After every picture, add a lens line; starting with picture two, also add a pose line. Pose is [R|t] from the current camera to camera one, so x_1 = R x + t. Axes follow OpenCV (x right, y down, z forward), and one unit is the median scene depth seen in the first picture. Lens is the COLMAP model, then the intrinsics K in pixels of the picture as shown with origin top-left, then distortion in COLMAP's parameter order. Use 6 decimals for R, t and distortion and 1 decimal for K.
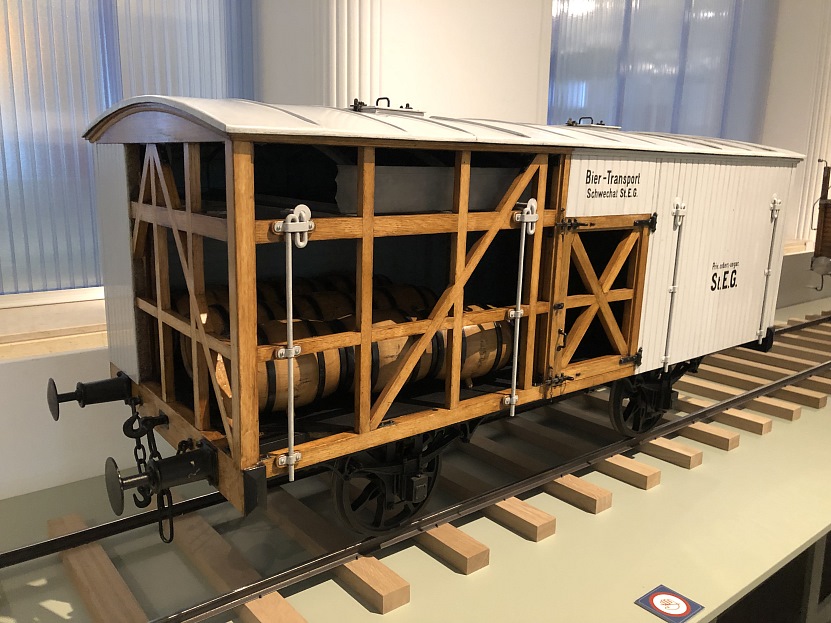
lens RADIAL K [[718.4, 0, 415.5], [0, 718.4, 313.3], [0, 0, 1]] dist [0.016926, -0.005083]
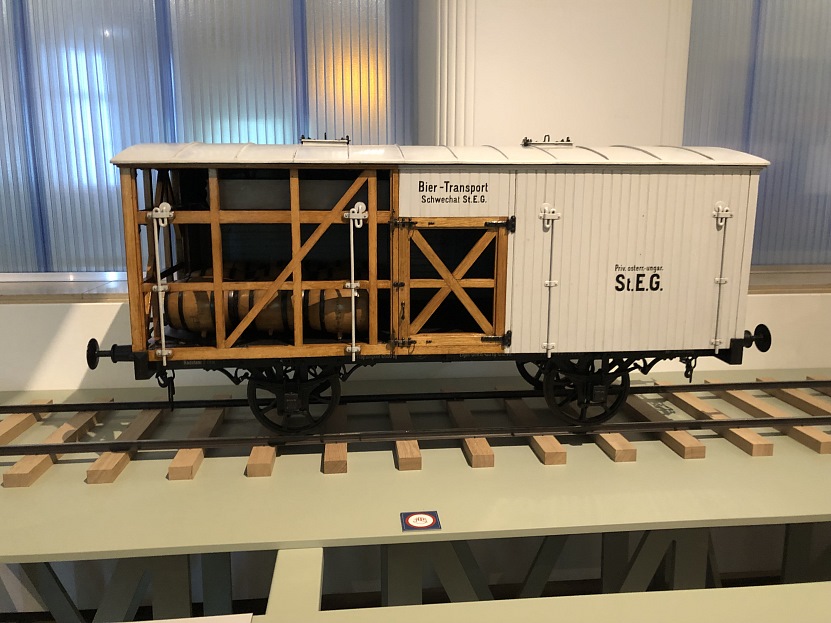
lens RADIAL K [[677.4, 0, 417.4], [0, 677.4, 315.6], [0, 0, 1]] dist [0.052612, -0.053449]
pose [[0.831886, 0.072274, -0.550220, 0.905795], [-0.096232, 0.995249, -0.014764, 0.061515], [0.546539, 0.065231, 0.834889, -0.017282]]
